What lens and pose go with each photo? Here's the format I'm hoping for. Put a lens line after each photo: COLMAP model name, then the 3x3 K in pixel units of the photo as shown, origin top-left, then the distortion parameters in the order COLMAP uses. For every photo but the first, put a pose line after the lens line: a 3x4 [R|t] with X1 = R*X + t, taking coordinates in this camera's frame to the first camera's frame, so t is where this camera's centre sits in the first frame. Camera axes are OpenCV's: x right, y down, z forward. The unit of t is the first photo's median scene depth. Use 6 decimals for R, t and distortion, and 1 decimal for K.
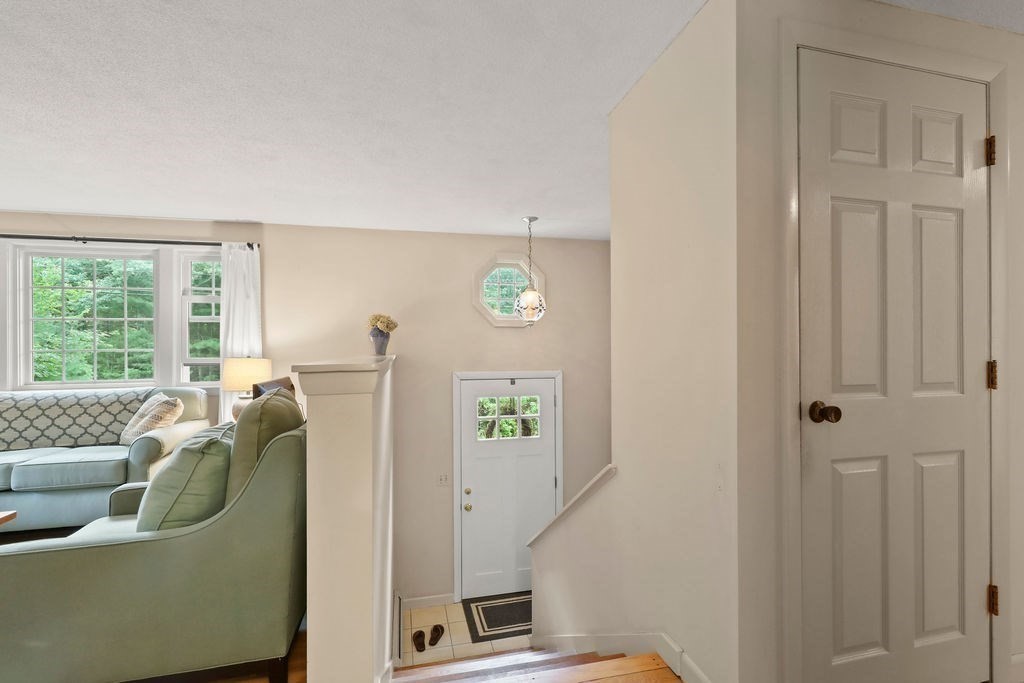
lens RADIAL K [[459.3, 0, 513.9], [0, 459.3, 351.7], [0, 0, 1]] dist [-0.000113, 0.000028]
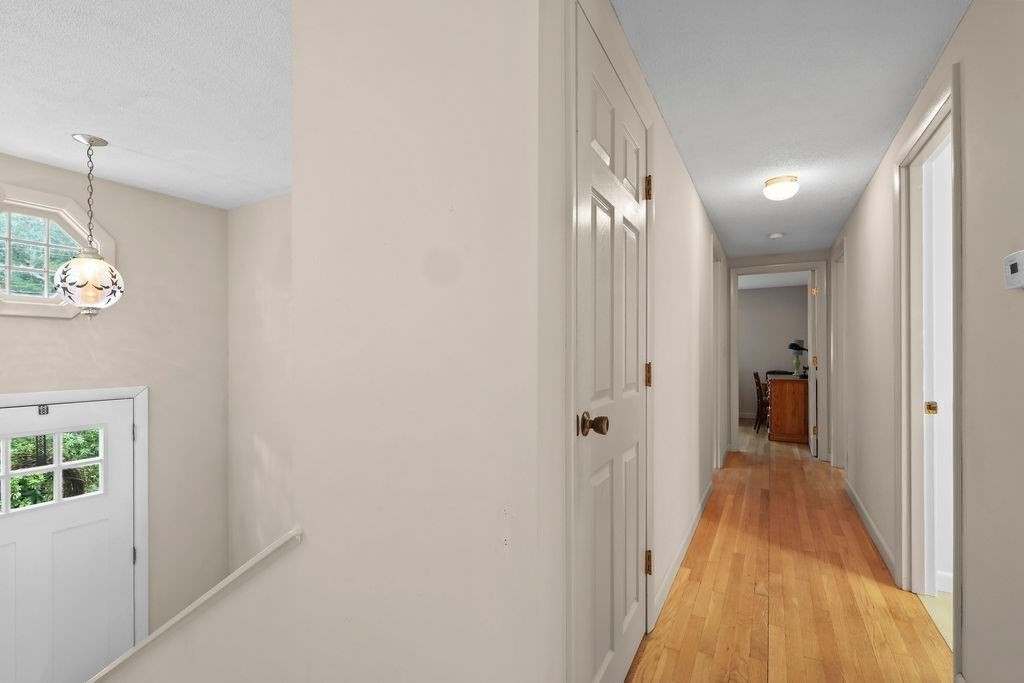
lens RADIAL K [[459.3, 0, 513.9], [0, 459.3, 351.7], [0, 0, 1]] dist [-0.000113, 0.000028]
pose [[0.677735, 0.003287, 0.735299, -0.031428], [0.005514, 0.999939, -0.009553, -0.000180], [-0.735285, 0.010529, 0.677676, 0.180591]]
